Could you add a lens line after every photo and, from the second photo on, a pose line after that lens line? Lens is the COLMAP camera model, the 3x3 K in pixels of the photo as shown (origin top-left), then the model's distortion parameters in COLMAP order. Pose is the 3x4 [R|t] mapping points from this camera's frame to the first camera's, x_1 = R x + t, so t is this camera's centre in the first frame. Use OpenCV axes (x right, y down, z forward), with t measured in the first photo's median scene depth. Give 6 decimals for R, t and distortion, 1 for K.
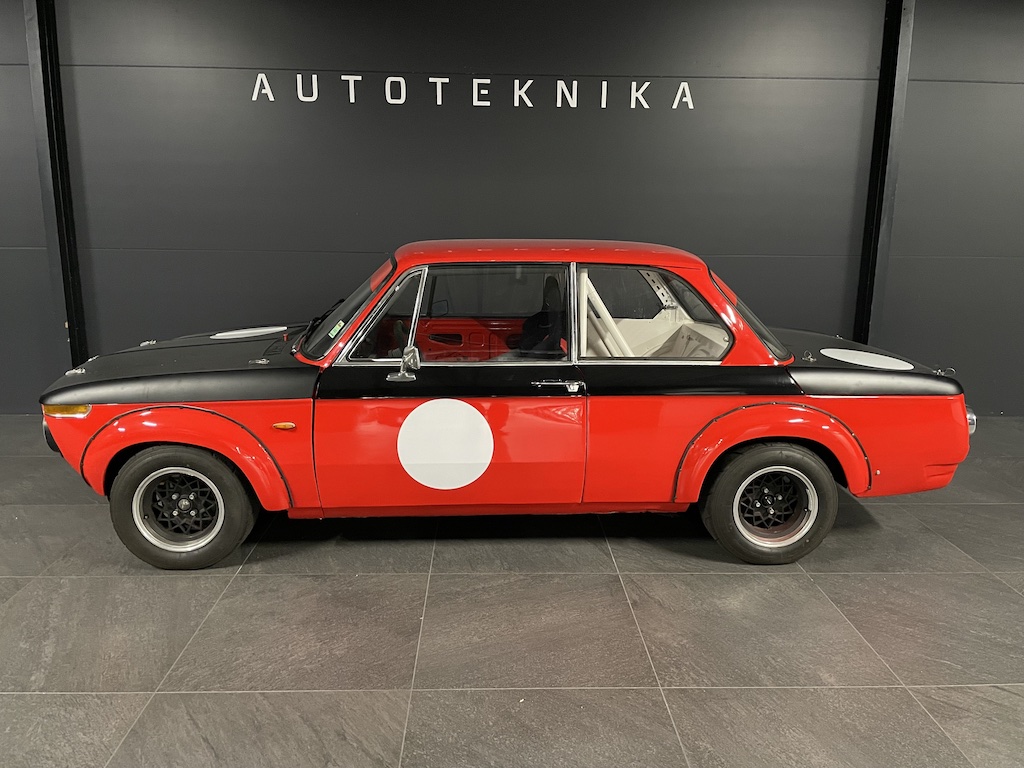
lens RADIAL K [[784.7, 0, 517.0], [0, 784.7, 381.9], [0, 0, 1]] dist [0.064490, -0.096725]
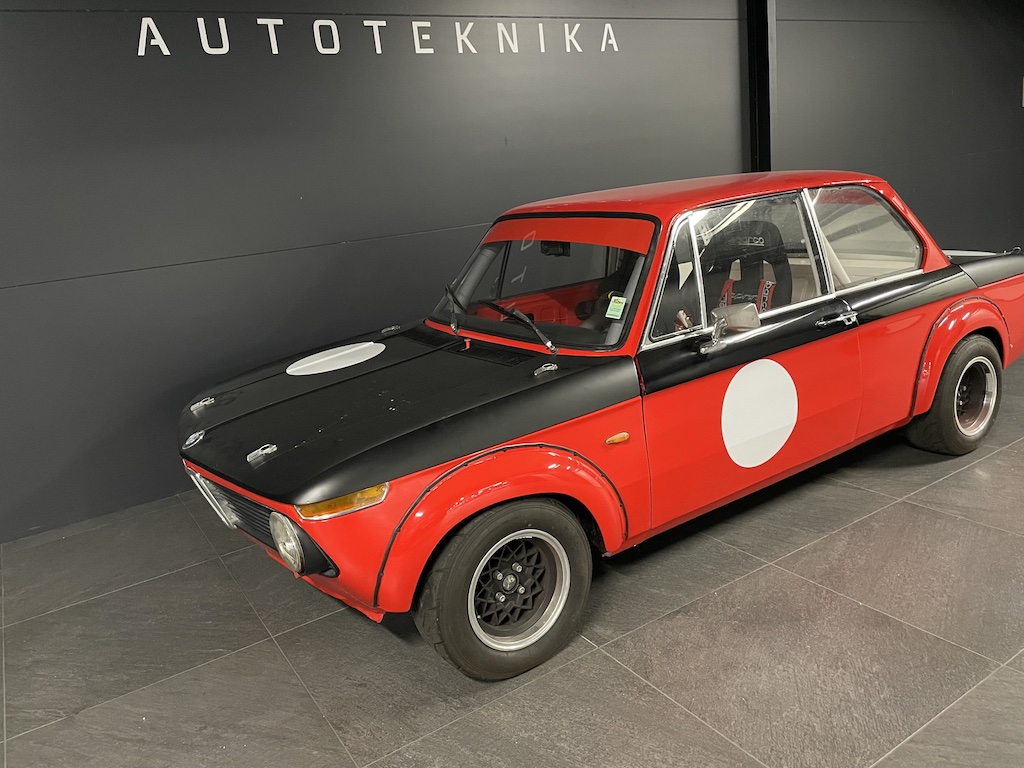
lens RADIAL K [[784.7, 0, 508.2], [0, 784.7, 380.0], [0, 0, 1]] dist [0.064490, -0.096725]
pose [[0.853554, -0.222822, 0.470952, -0.452257], [0.217098, 0.973828, 0.067281, -0.046303], [-0.473618, 0.044815, 0.879590, 0.227291]]
